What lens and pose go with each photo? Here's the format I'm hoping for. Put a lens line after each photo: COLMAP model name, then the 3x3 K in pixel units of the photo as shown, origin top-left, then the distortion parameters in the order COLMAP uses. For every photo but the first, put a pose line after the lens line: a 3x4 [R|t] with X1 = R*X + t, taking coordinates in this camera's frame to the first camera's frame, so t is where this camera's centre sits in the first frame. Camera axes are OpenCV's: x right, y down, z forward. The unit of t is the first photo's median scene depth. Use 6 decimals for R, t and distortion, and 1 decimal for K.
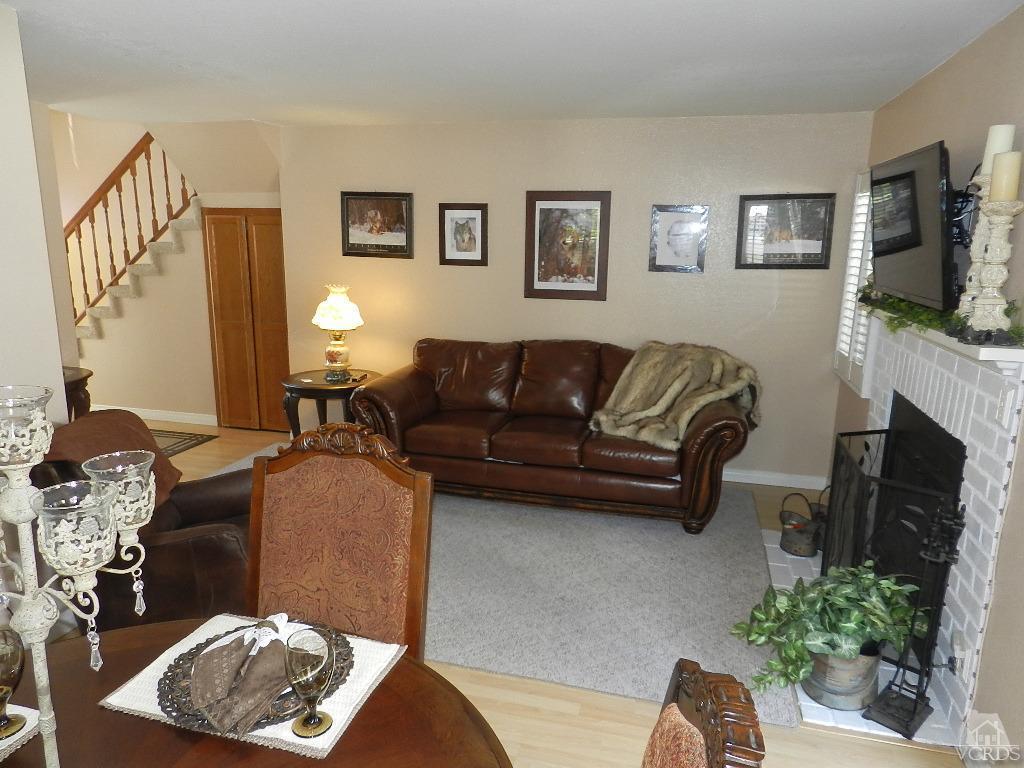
lens RADIAL K [[697.7, 0, 509.3], [0, 697.7, 386.8], [0, 0, 1]] dist [0.017116, 0.000817]
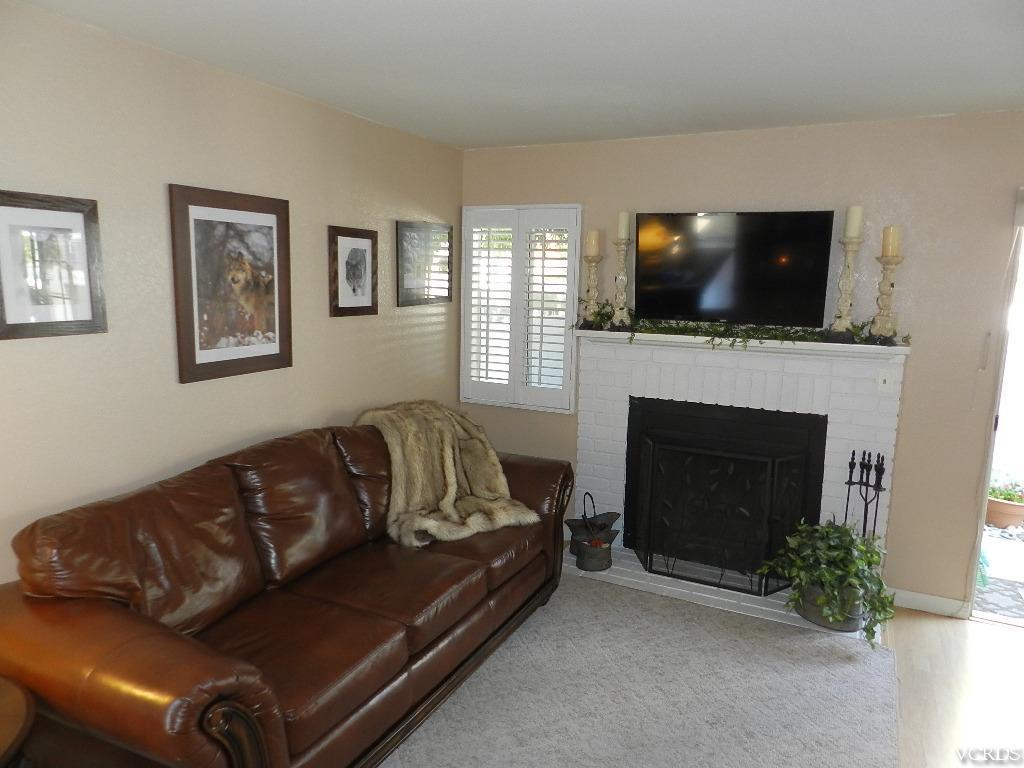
lens RADIAL K [[702.5, 0, 512.0], [0, 702.5, 384.0], [0, 0, 1]] dist [0.022263, -0.002026]
pose [[0.196905, -0.167585, 0.965994, -0.463389], [0.193799, 0.972495, 0.129210, -0.152191], [-0.961078, 0.161767, 0.223967, 0.654647]]
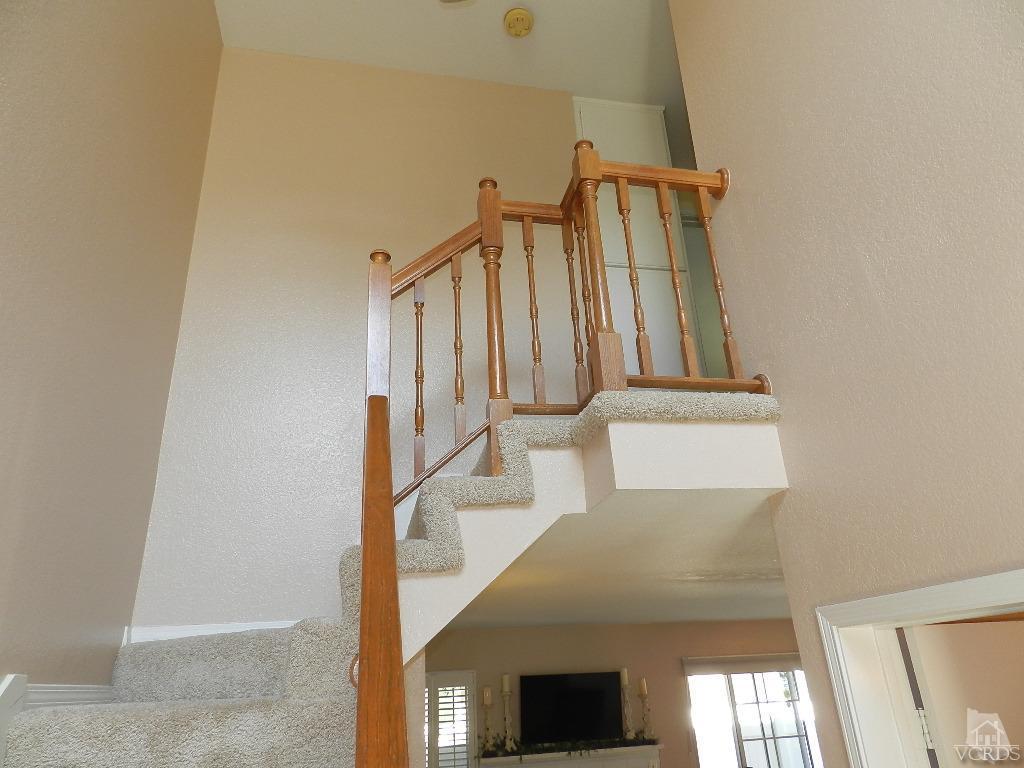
lens RADIAL K [[702.5, 0, 512.0], [0, 702.5, 384.0], [0, 0, 1]] dist [0.022263, -0.002026]
pose [[-0.447082, 0.363893, 0.817129, -0.941229], [0.235454, 0.929170, -0.284963, -0.346756], [-0.862948, 0.064994, -0.501096, 1.319304]]
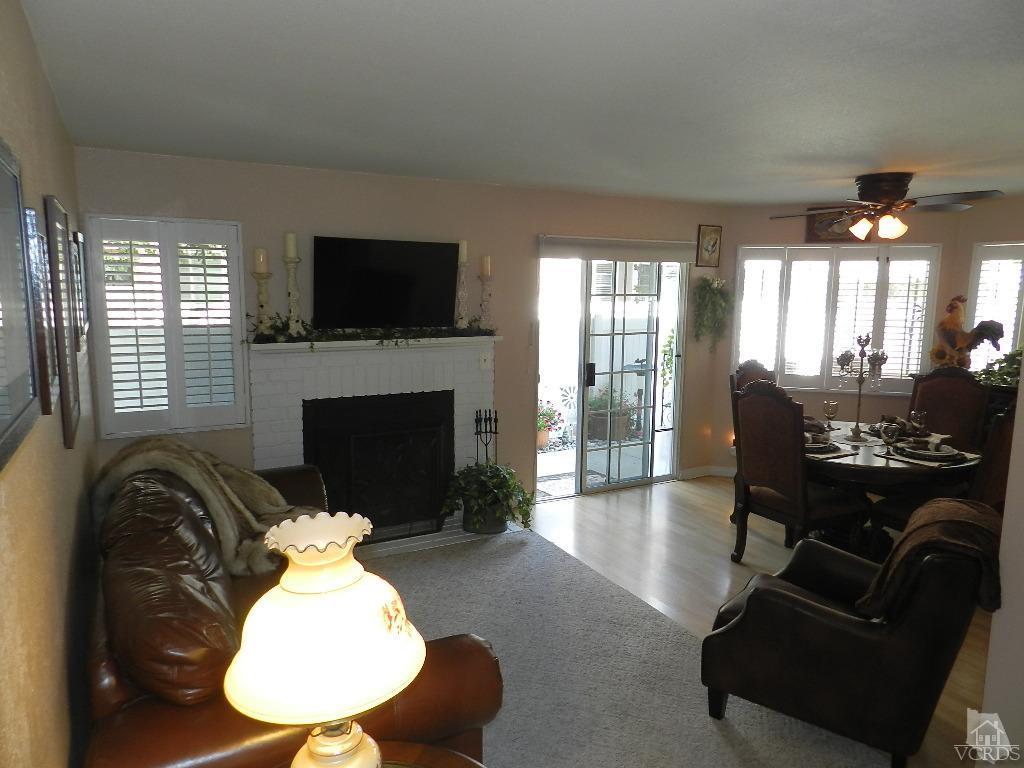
lens RADIAL K [[697.7, 0, 509.3], [0, 697.7, 386.8], [0, 0, 1]] dist [0.017116, 0.000817]
pose [[-0.693593, -0.127326, 0.709025, -0.461950], [0.132874, 0.944754, 0.299641, -0.260760], [-0.708006, 0.302040, -0.638356, 1.111886]]
